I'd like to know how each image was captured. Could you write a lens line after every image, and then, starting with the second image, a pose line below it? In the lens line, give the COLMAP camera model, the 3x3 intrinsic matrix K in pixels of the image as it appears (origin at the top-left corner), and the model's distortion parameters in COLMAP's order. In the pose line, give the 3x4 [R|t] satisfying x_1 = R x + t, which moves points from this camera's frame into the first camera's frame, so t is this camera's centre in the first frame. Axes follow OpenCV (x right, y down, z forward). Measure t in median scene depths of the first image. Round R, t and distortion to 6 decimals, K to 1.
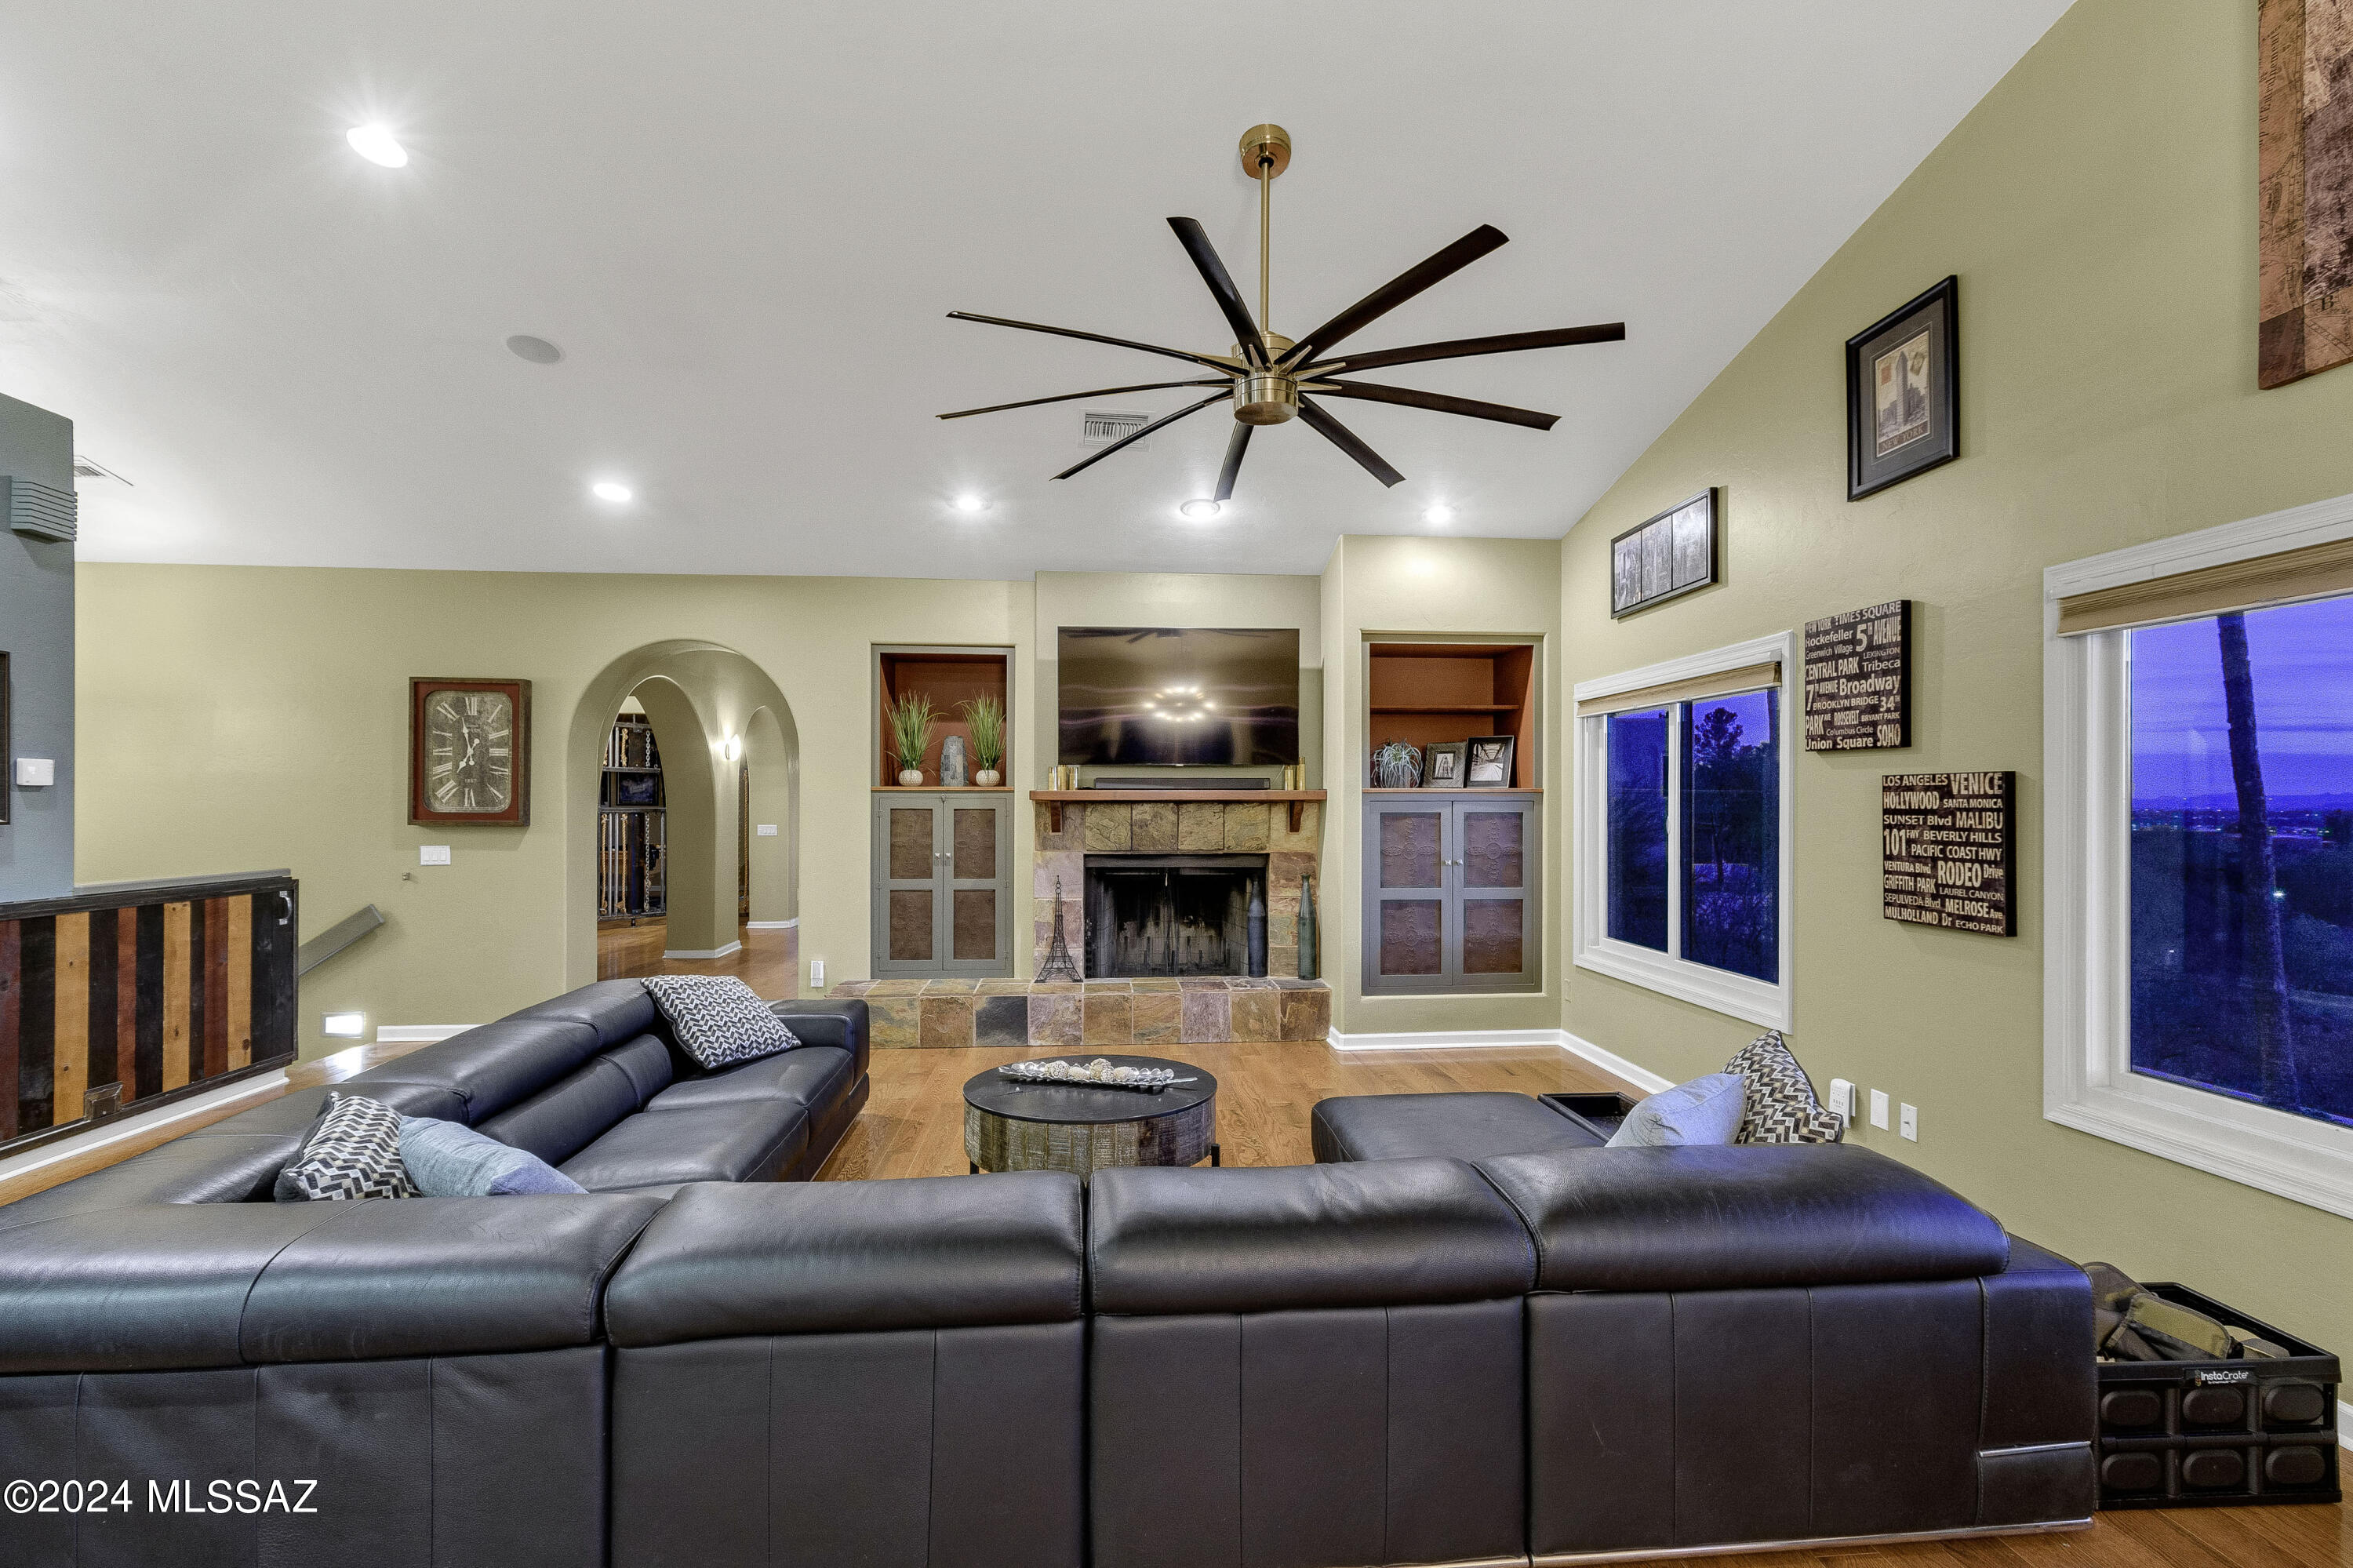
lens RADIAL K [[1084.4, 0, 1180.9], [0, 1084.4, 807.8], [0, 0, 1]] dist [0.001000, 0.000077]
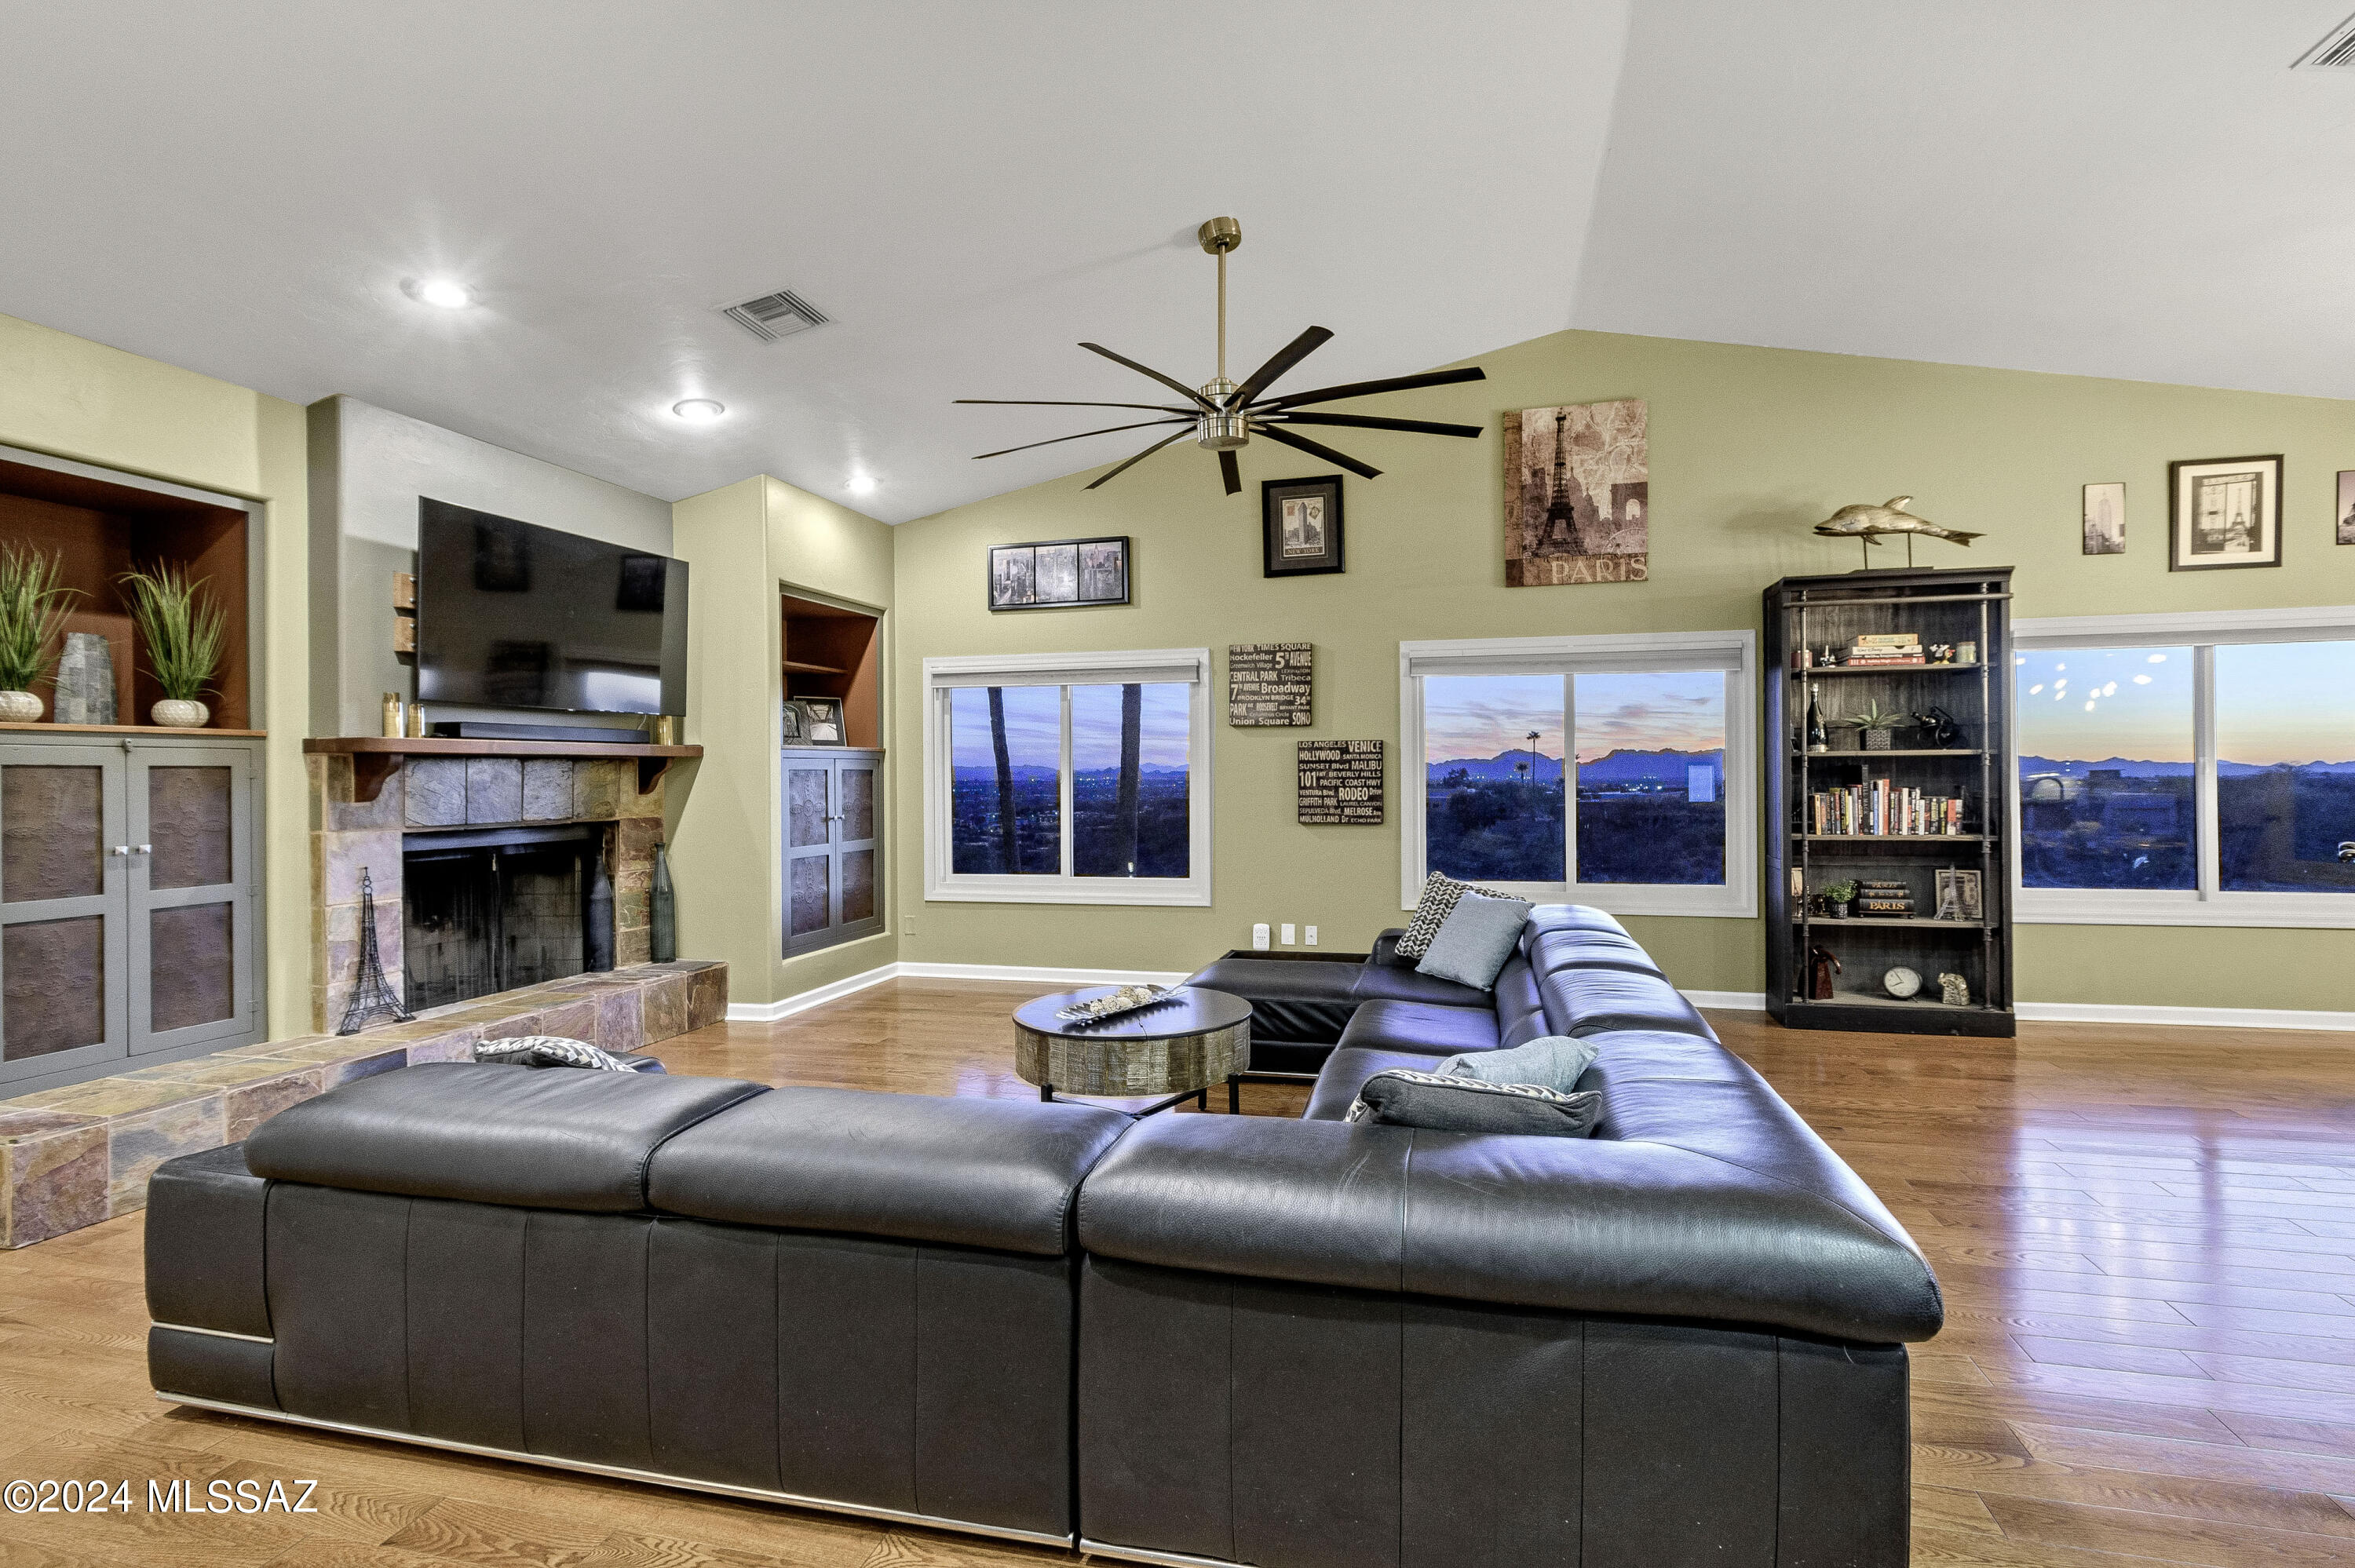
lens RADIAL K [[1105.2, 0, 1177.5], [0, 1105.2, 784.0], [0, 0, 1]] dist [-0.002363, -0.000442]
pose [[0.335372, -0.011661, 0.942014, -0.618682], [0.010979, 0.999904, 0.008468, 0.012292], [-0.942022, 0.007502, 0.335467, 0.331009]]
